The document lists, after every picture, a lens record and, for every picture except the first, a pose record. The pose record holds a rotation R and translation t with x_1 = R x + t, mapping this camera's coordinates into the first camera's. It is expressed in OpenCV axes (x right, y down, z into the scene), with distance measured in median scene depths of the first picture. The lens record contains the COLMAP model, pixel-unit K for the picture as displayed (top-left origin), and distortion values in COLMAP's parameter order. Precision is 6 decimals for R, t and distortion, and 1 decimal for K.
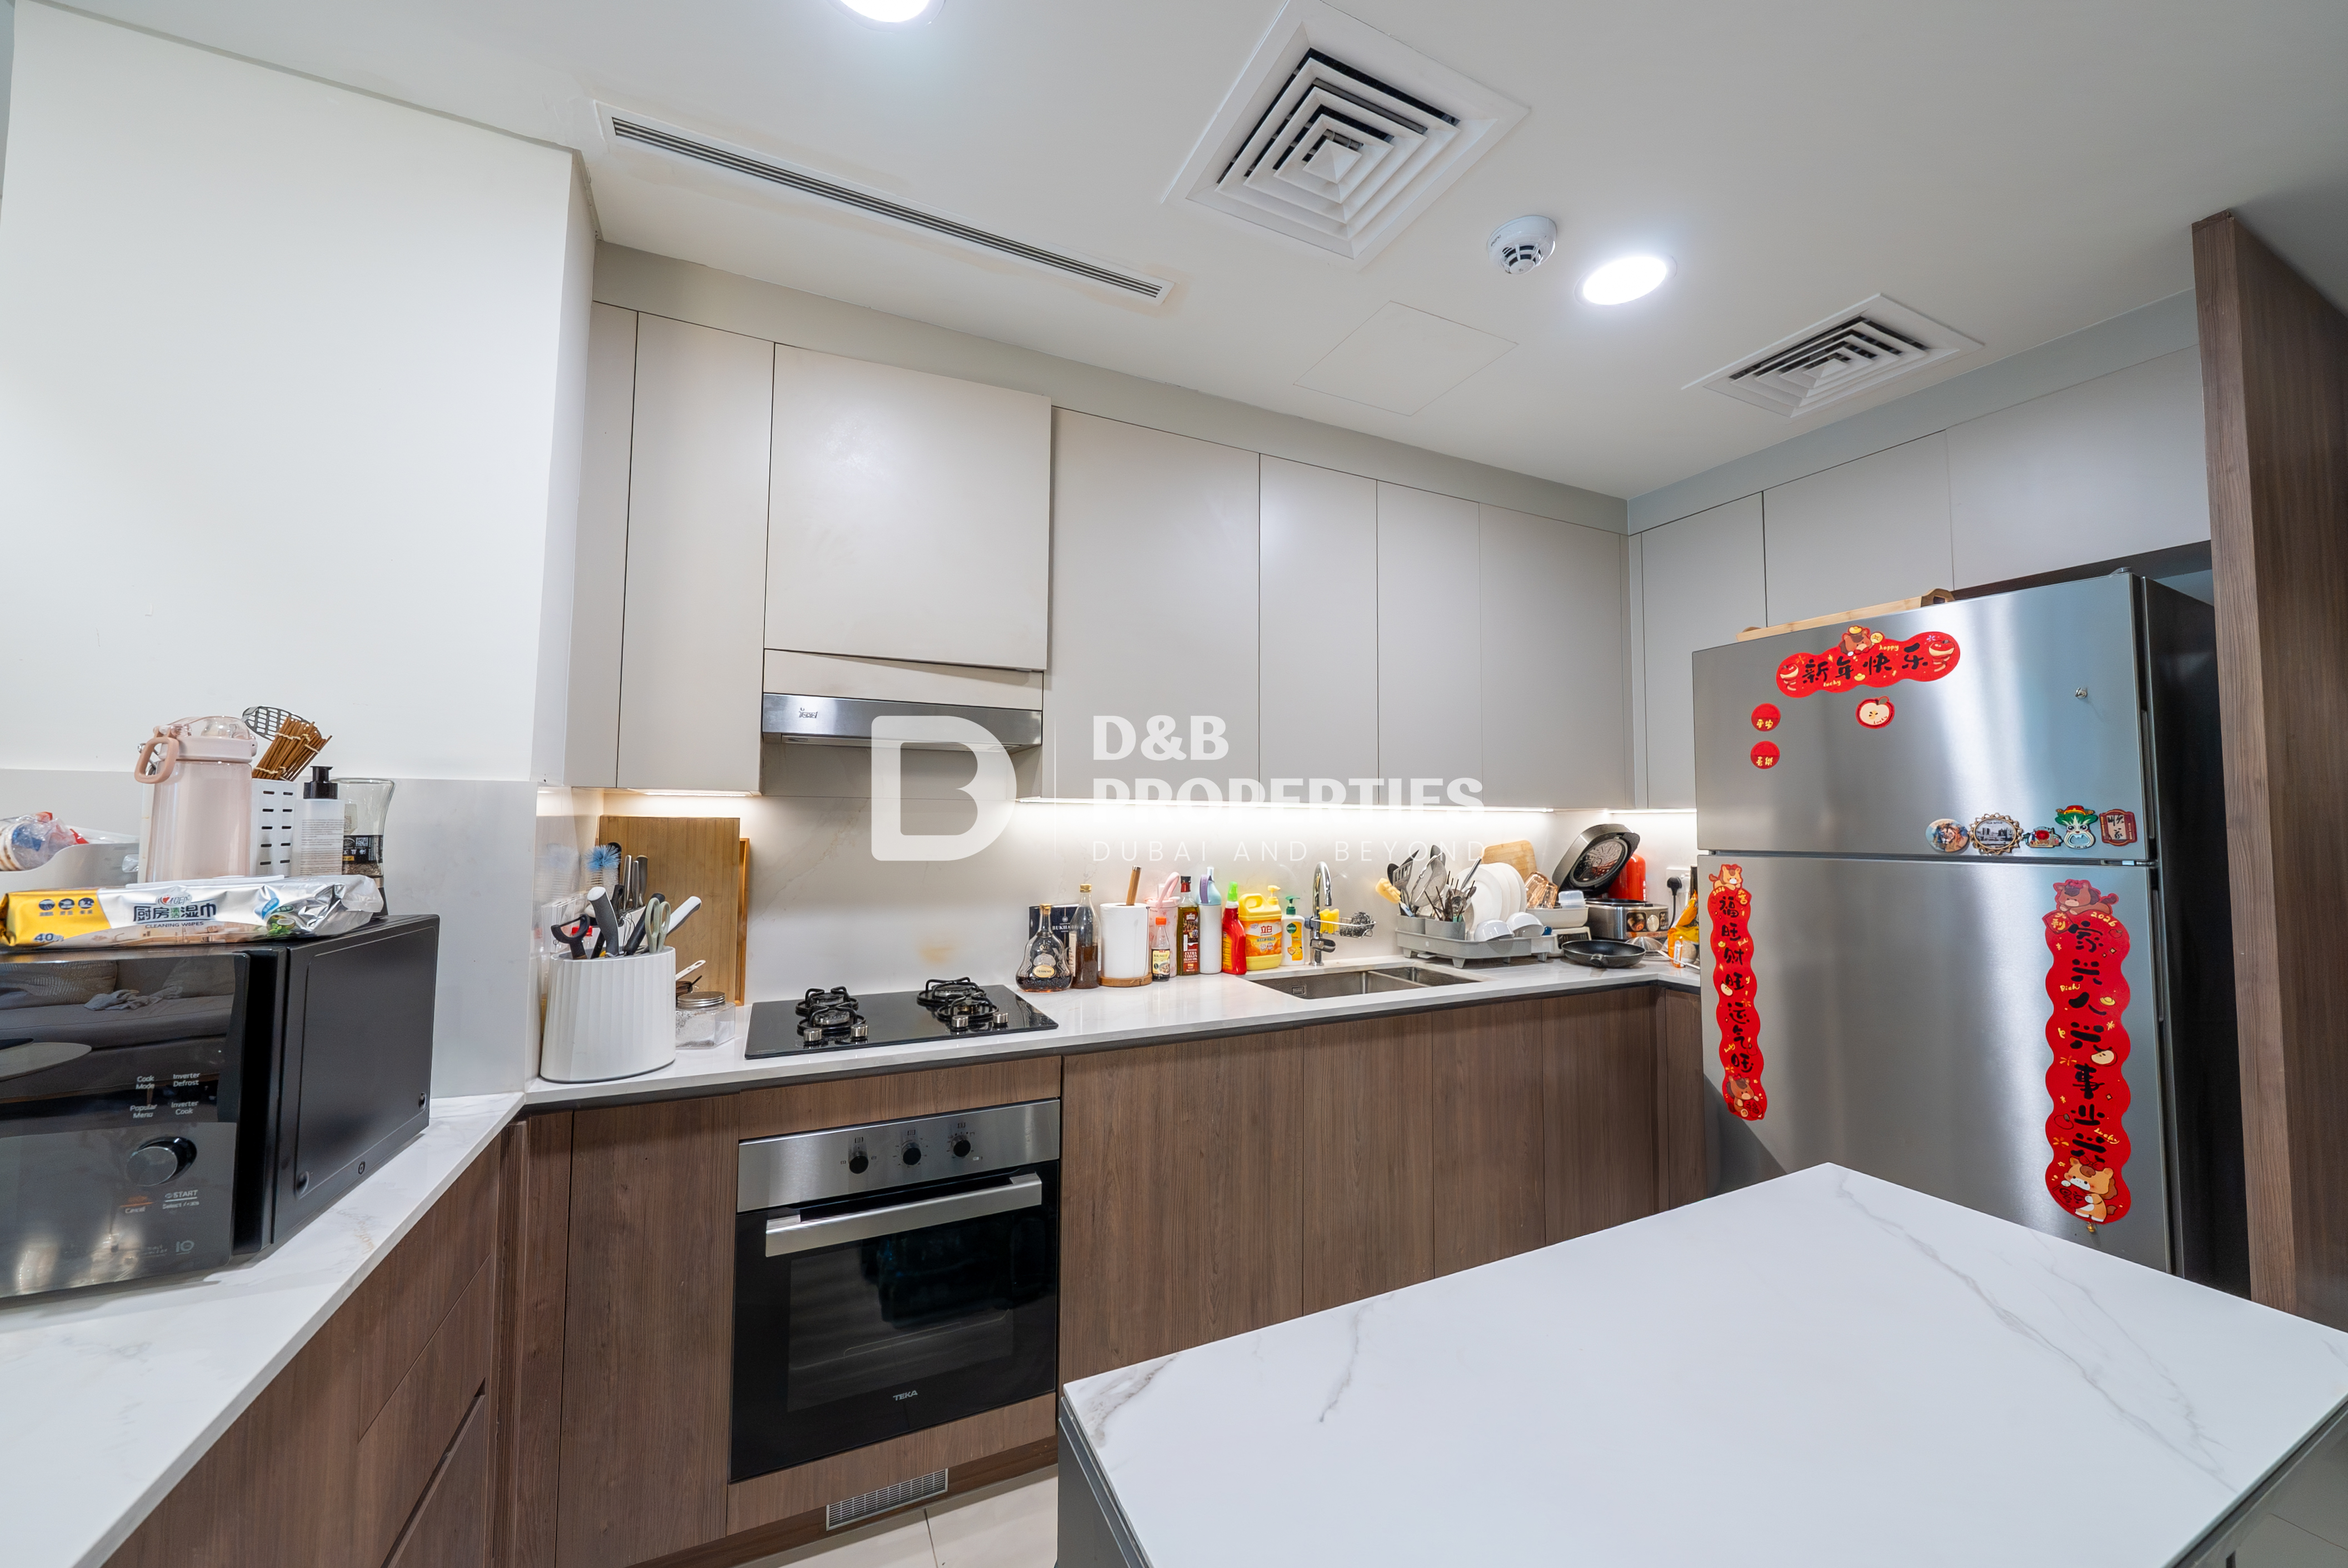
lens RADIAL K [[840.7, 0, 1180.8], [0, 840.7, 781.3], [0, 0, 1]] dist [-0.001618, -0.000159]
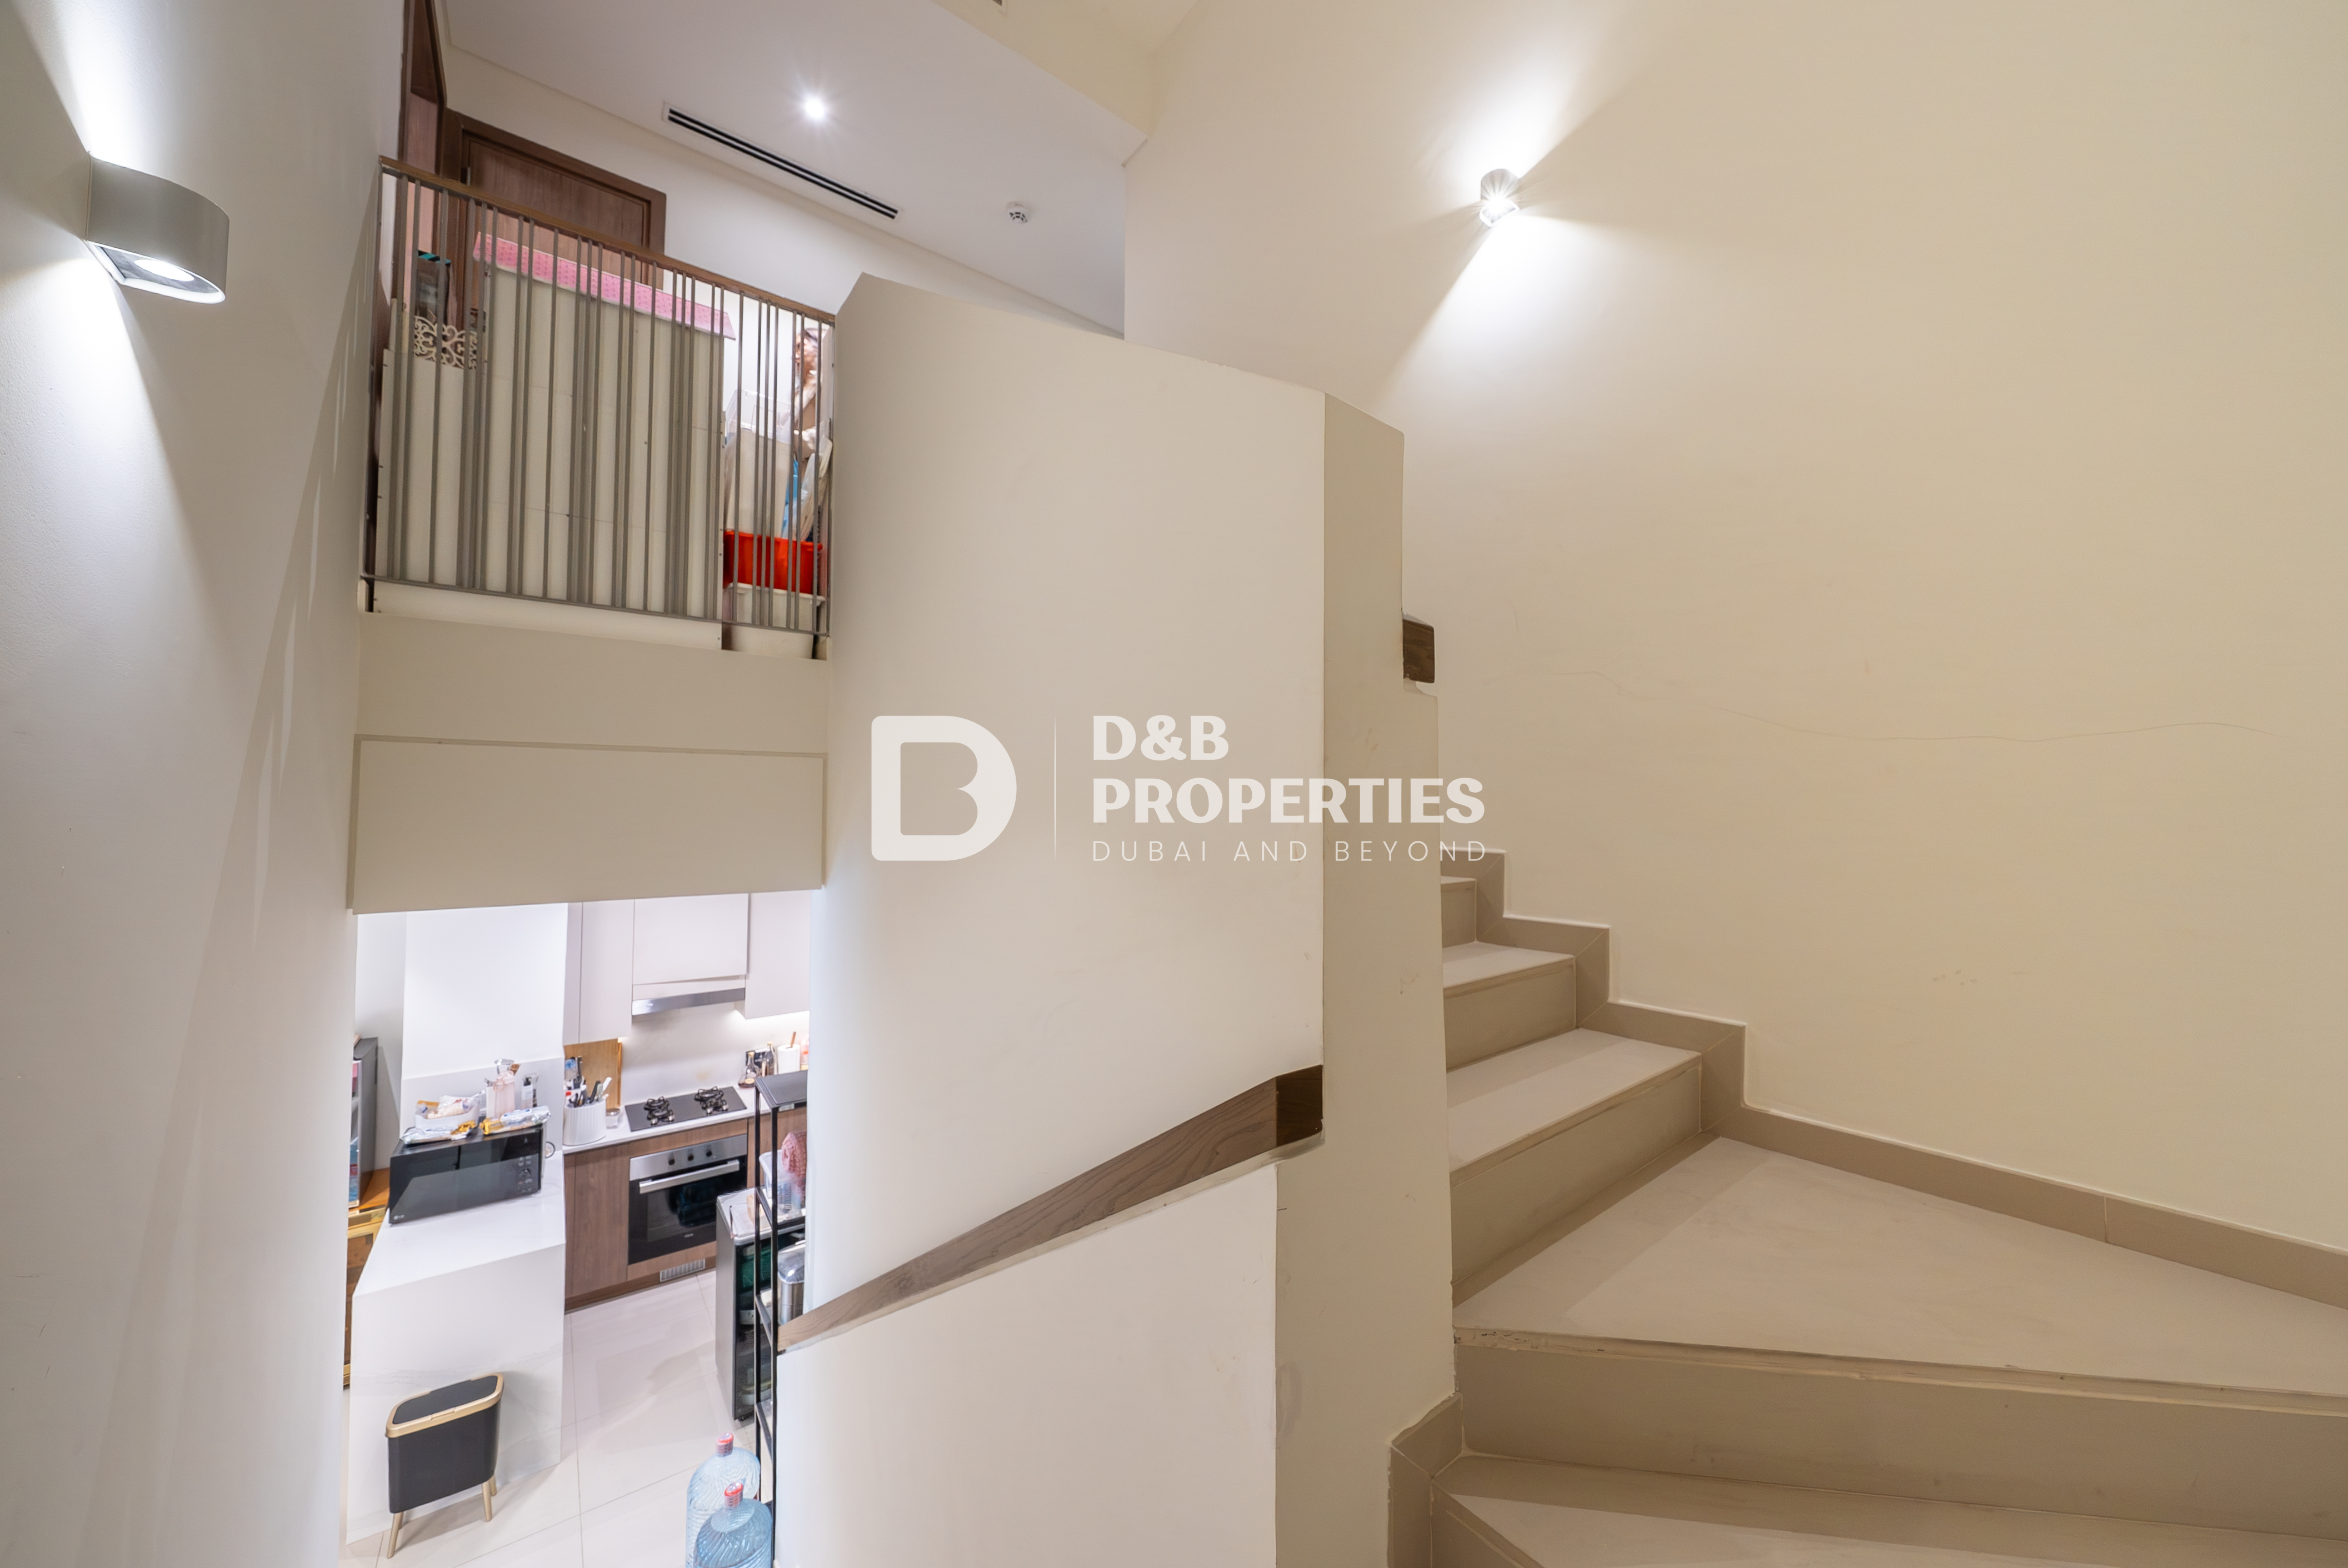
lens RADIAL K [[805.7, 0, 1174.0], [0, 805.7, 784.0], [0, 0, 1]] dist [-0.005915, -0.000062]
pose [[0.976173, 0.008386, 0.216830, 0.608732], [-0.014418, 0.999551, 0.026251, -0.823443], [-0.216513, -0.028752, 0.975856, -1.776479]]
